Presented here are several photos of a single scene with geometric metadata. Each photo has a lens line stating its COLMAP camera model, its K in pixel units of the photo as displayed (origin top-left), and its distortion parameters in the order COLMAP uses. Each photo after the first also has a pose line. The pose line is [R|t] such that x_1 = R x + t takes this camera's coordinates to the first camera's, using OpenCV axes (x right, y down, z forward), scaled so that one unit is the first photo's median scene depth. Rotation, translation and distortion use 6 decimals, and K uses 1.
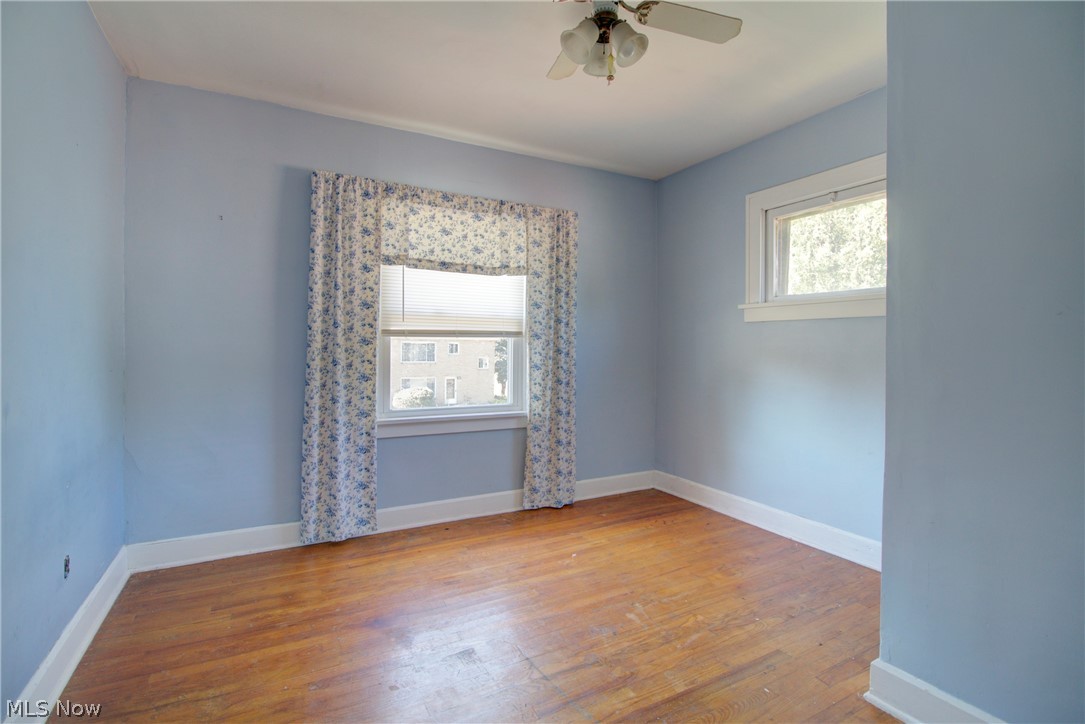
lens RADIAL K [[505.7, 0, 539.9], [0, 505.7, 356.8], [0, 0, 1]] dist [-0.017870, -0.001350]
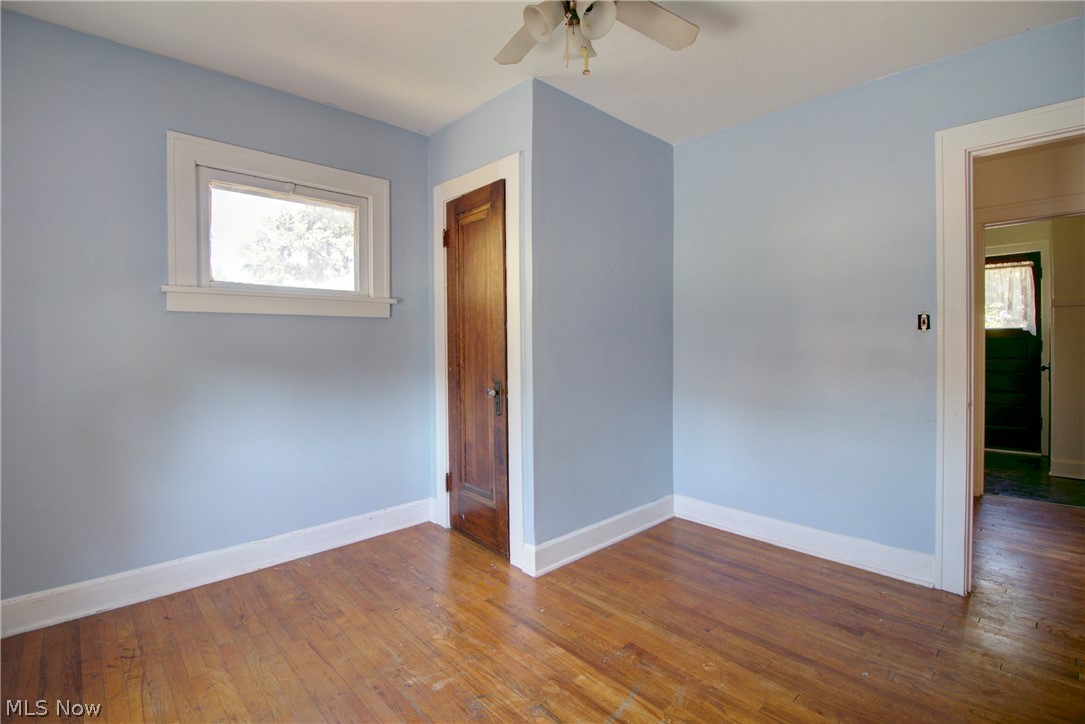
lens RADIAL K [[505.7, 0, 539.4], [0, 505.7, 352.6], [0, 0, 1]] dist [-0.017870, -0.001350]
pose [[-0.263921, -0.021268, 0.964310, -0.470675], [0.027282, 0.999192, 0.029504, -0.019929], [-0.964158, 0.034095, -0.263128, 0.802225]]
